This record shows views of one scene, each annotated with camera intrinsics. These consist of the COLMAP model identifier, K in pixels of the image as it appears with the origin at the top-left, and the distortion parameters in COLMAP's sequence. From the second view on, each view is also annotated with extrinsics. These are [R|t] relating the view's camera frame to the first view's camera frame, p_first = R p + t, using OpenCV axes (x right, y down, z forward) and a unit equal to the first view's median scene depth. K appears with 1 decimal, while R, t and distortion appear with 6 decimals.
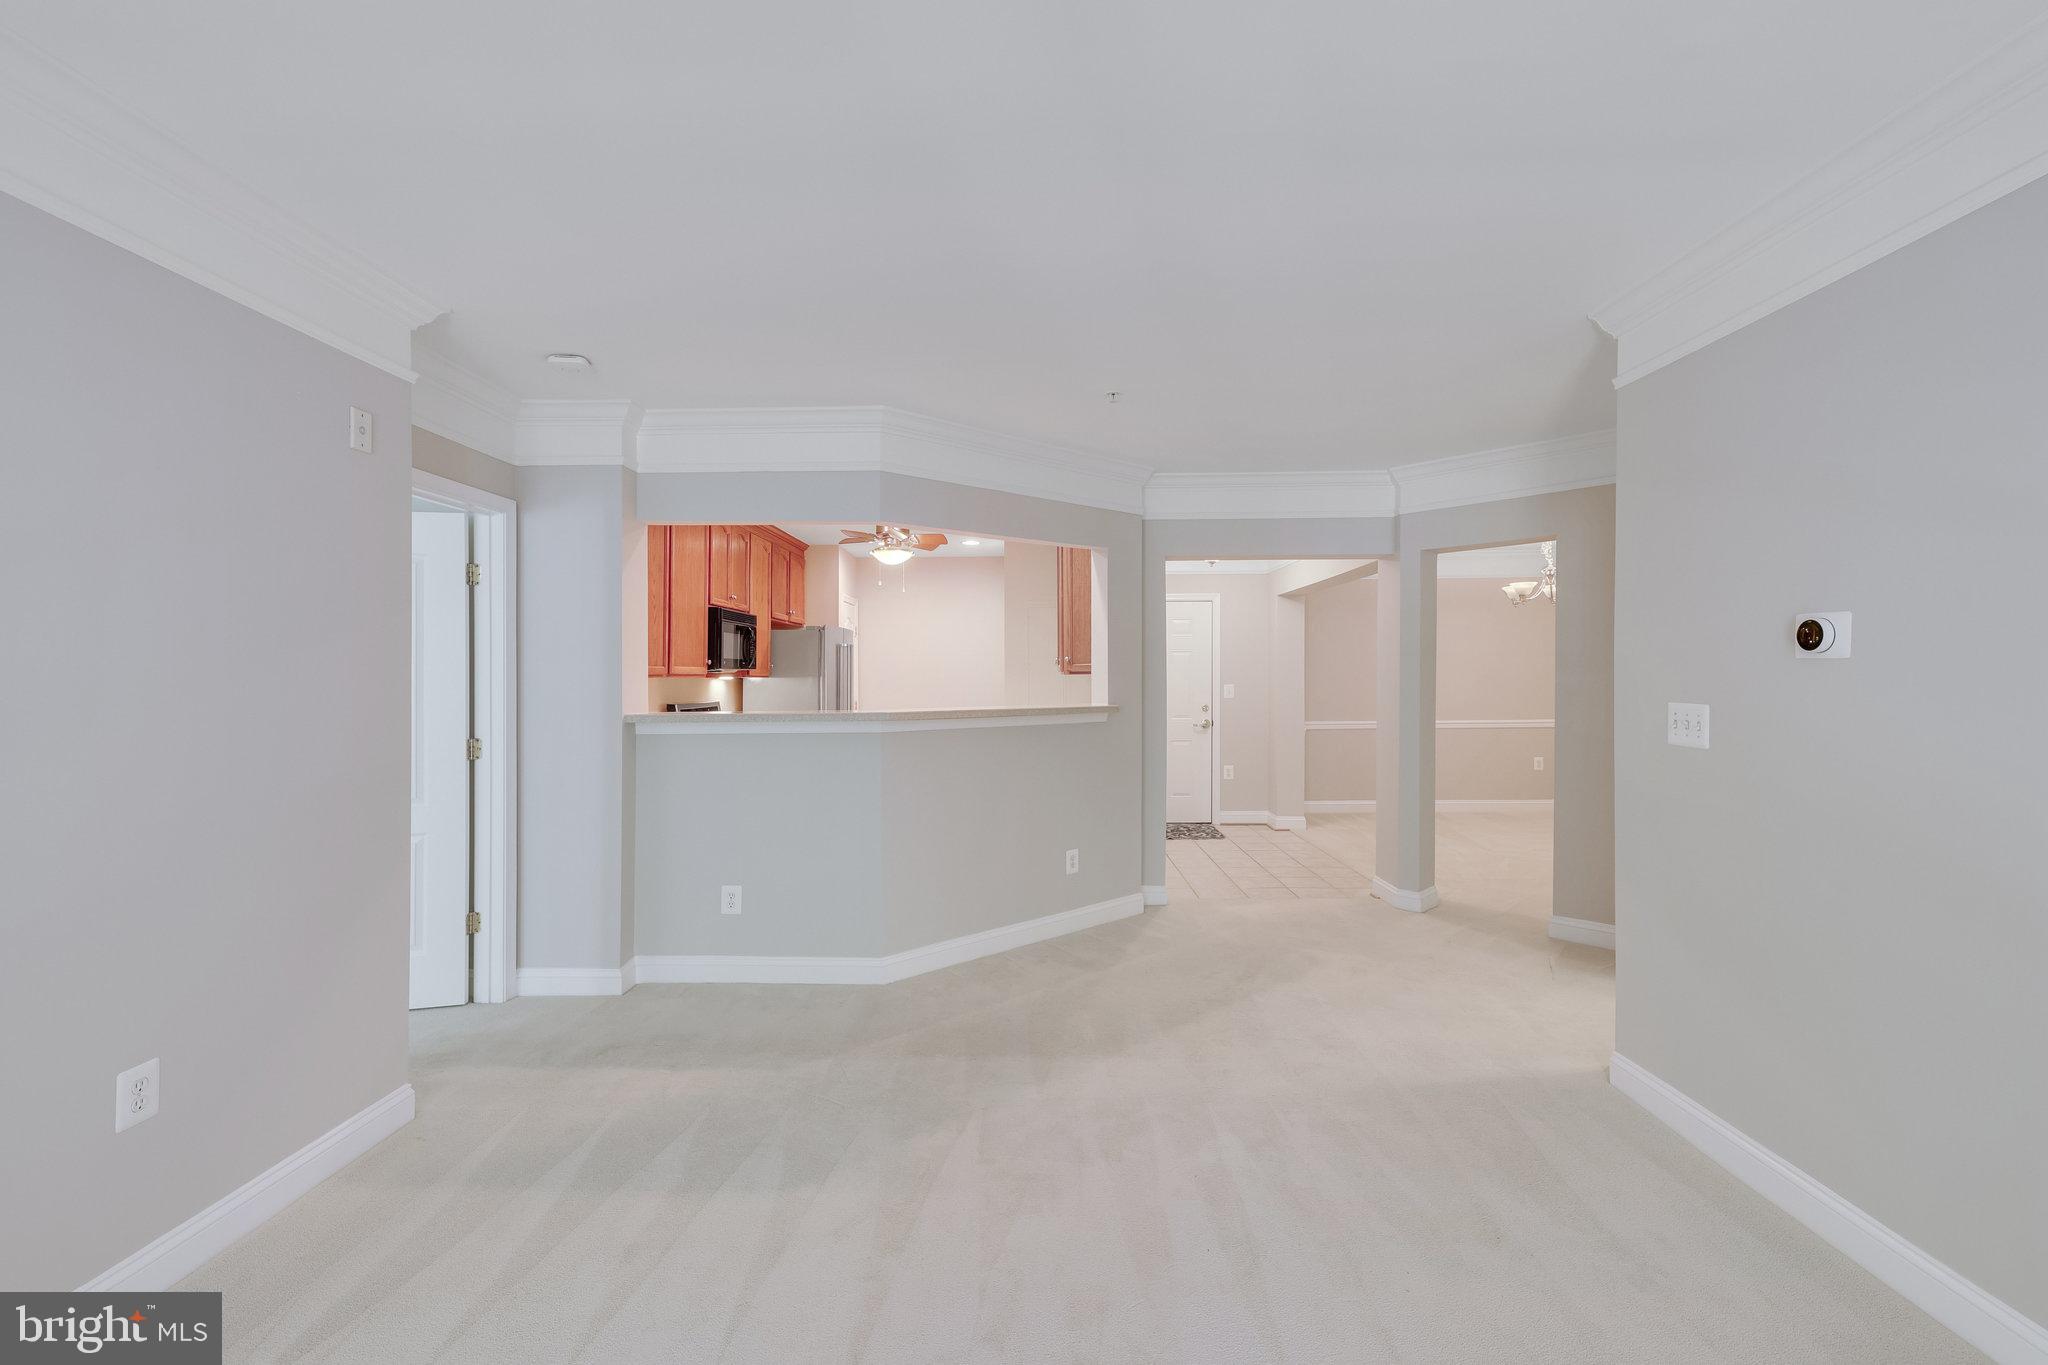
lens RADIAL K [[882.8, 0, 1015.9], [0, 882.8, 681.9], [0, 0, 1]] dist [-0.000961, -0.000159]
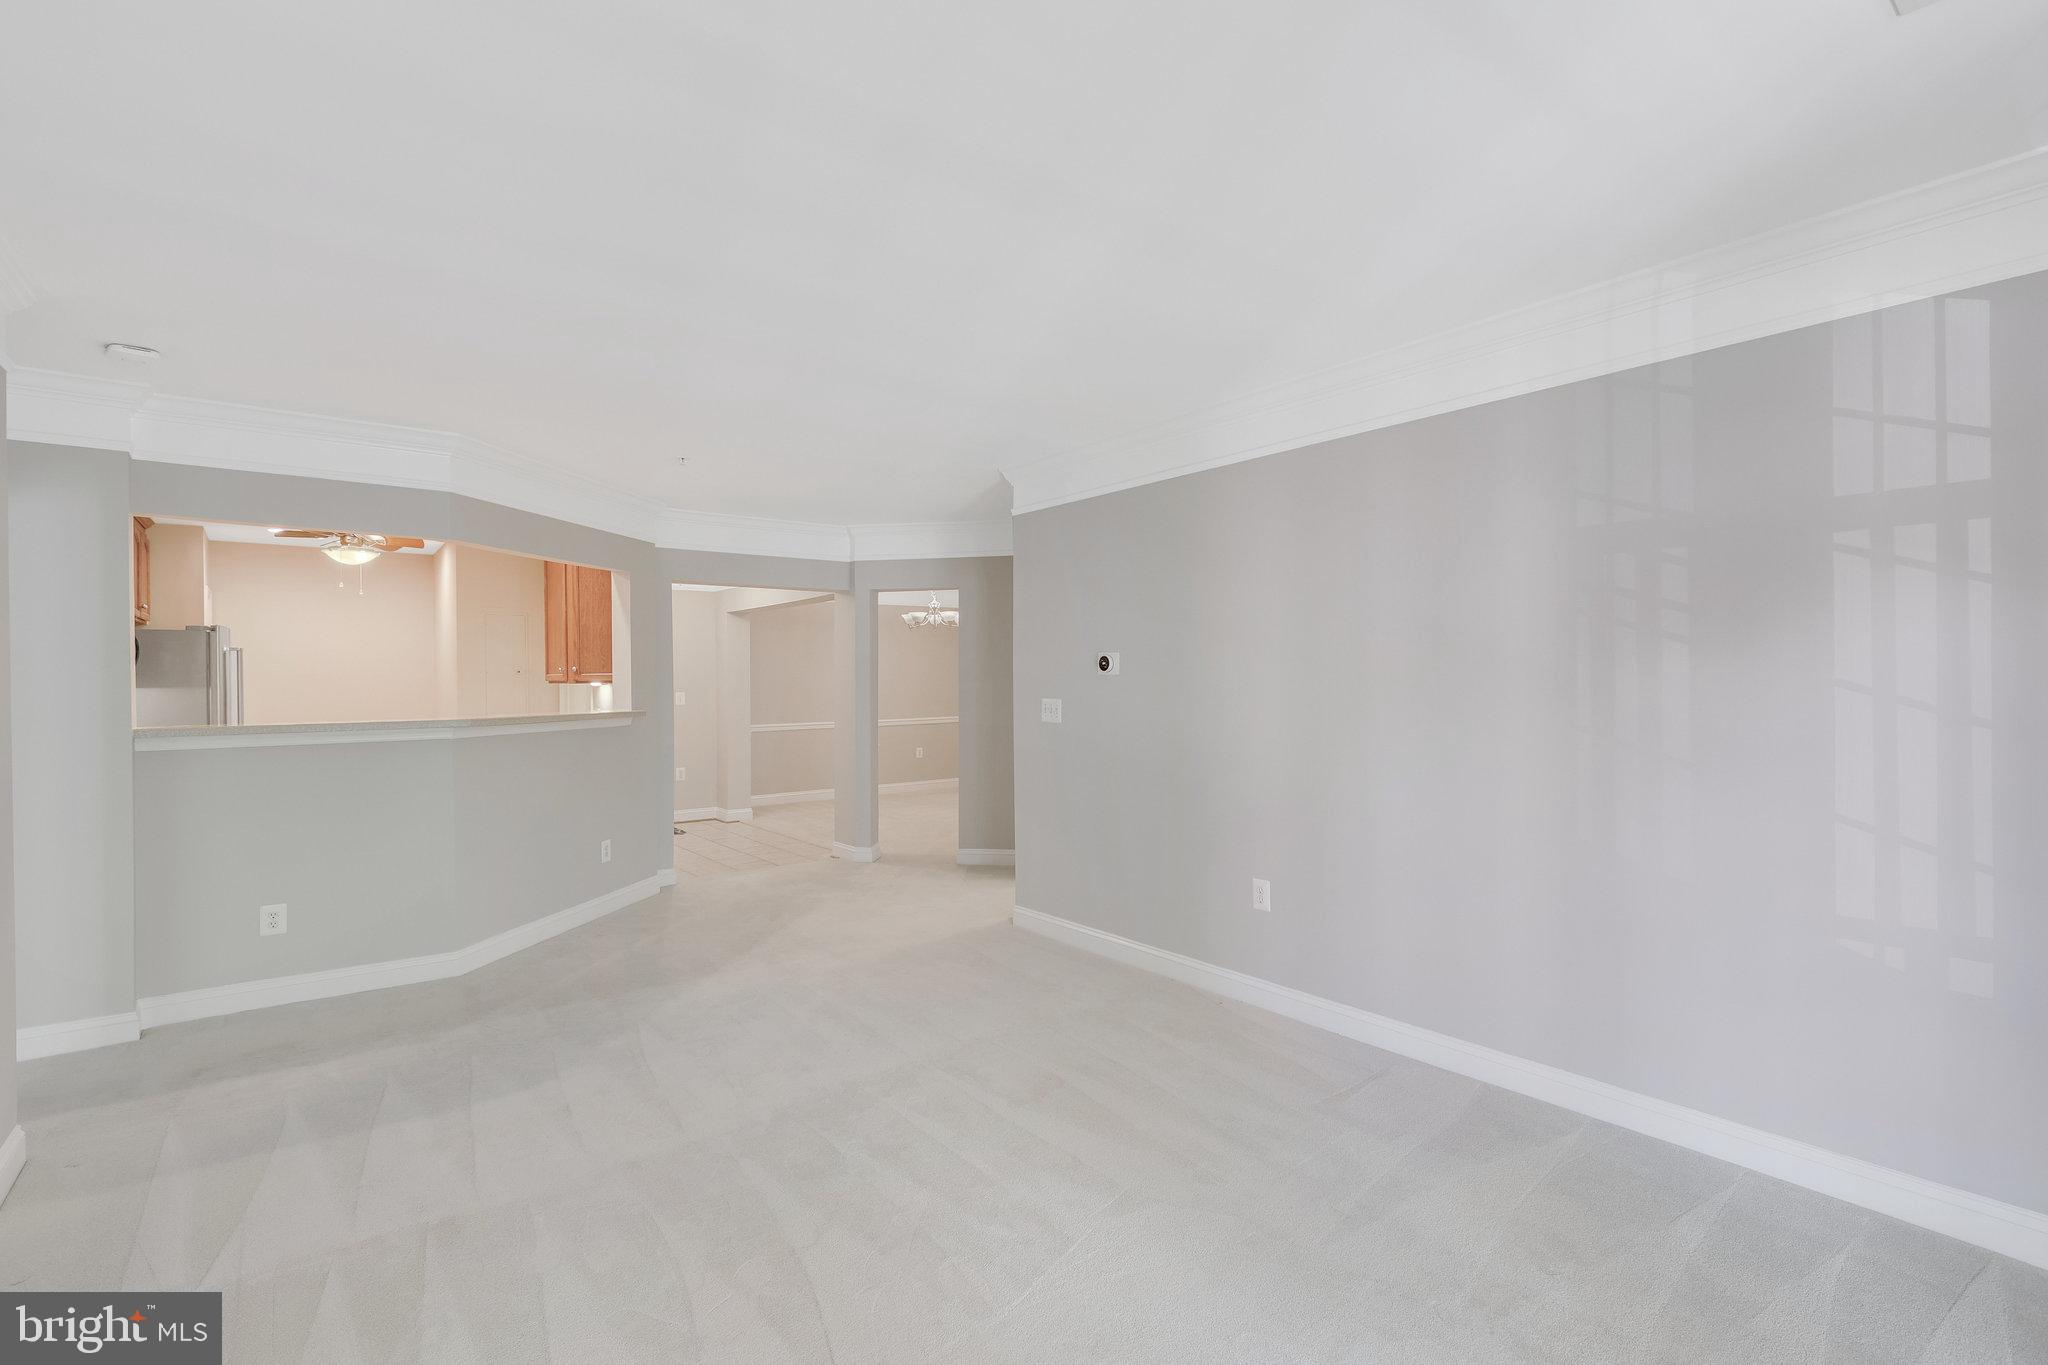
lens RADIAL K [[882.8, 0, 1015.9], [0, 882.8, 681.9], [0, 0, 1]] dist [-0.000961, -0.000159]
pose [[0.782341, -0.001494, 0.622848, -0.186508], [0.007316, 0.999950, -0.006791, 0.000729], [-0.622807, 0.009870, 0.782313, -0.164618]]
